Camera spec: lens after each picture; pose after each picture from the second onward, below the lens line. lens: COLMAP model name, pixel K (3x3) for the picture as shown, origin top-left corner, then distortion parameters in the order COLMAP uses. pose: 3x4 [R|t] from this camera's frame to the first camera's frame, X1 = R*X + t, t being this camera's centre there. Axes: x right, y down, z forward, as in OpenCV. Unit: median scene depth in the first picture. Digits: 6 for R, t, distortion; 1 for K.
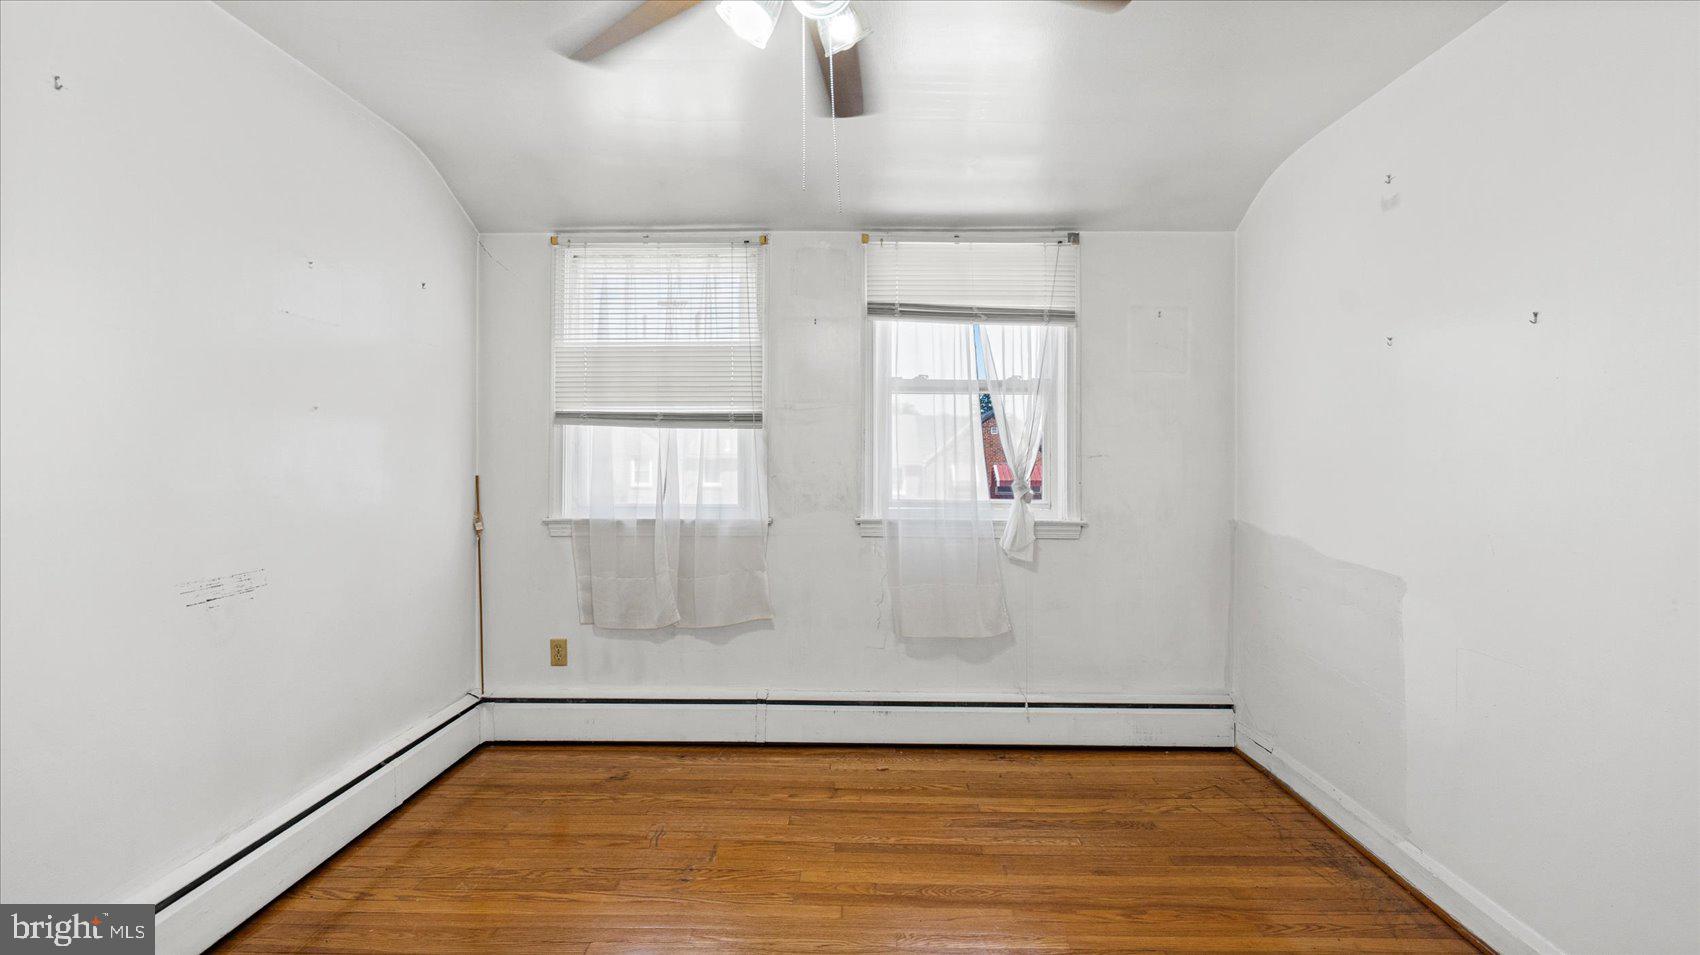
lens RADIAL K [[777.5, 0, 854.6], [0, 777.5, 475.8], [0, 0, 1]] dist [-0.018636, 0.001660]
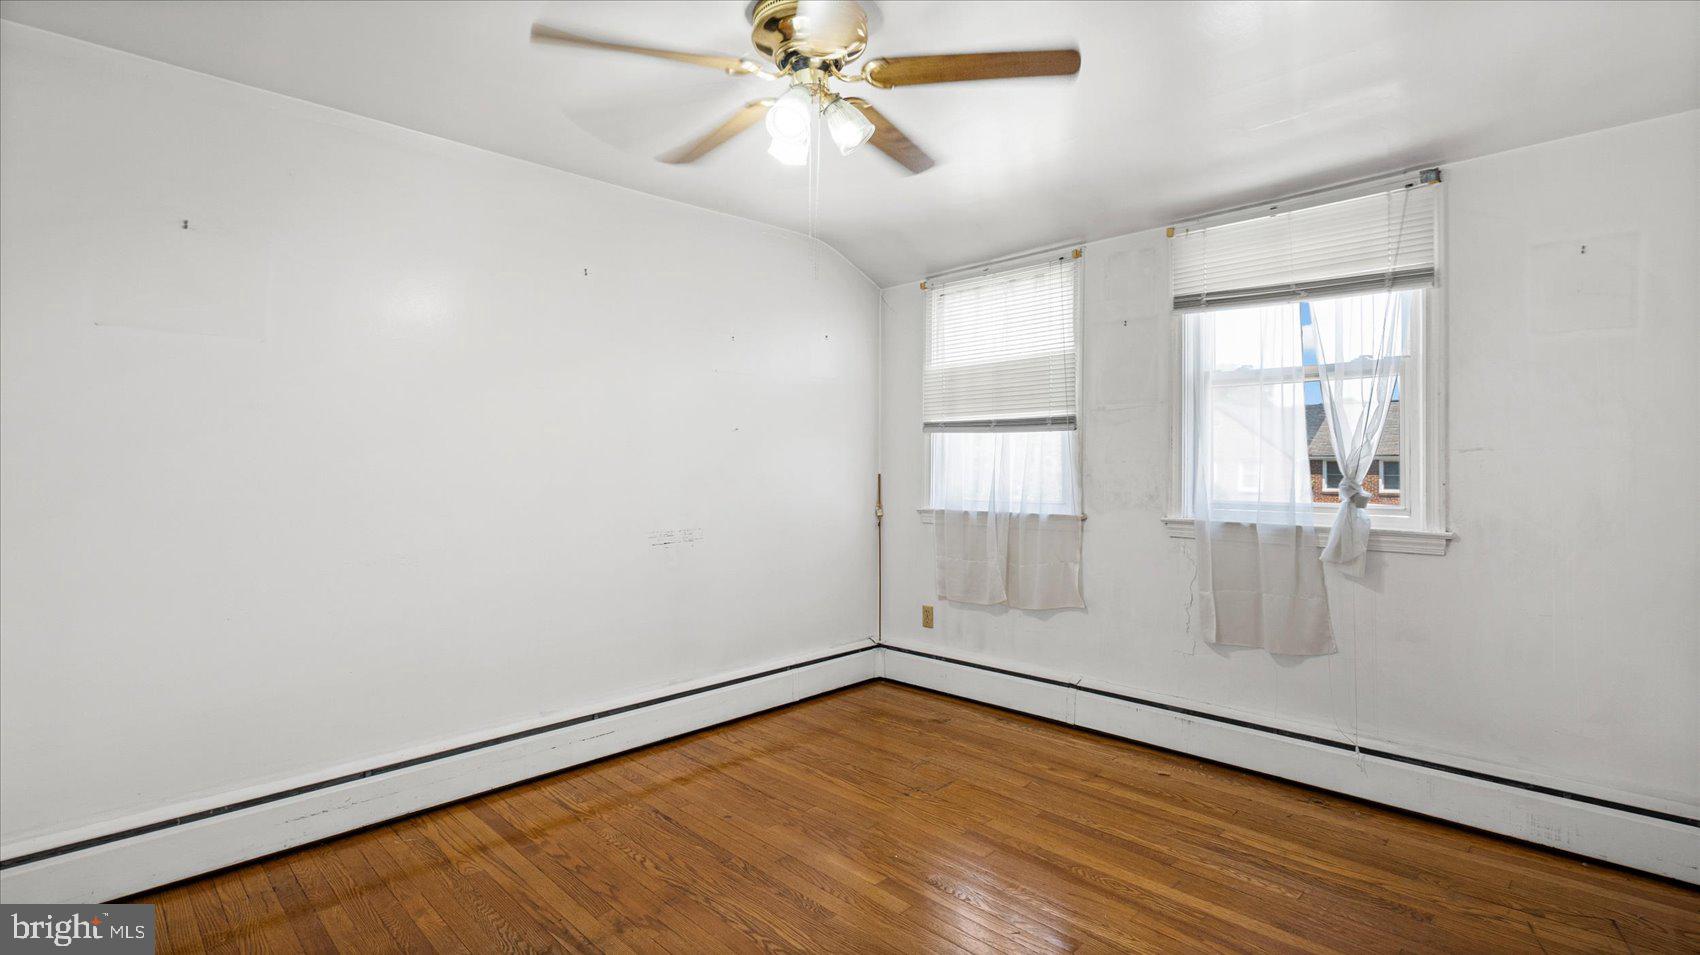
lens RADIAL K [[777.5, 0, 847.2], [0, 777.5, 470.8], [0, 0, 1]] dist [-0.018636, 0.001660]
pose [[0.712705, -0.001261, -0.701463, 0.408274], [-0.006440, 0.999944, -0.008341, 0.006086], [0.701435, 0.010462, 0.712657, 0.020777]]
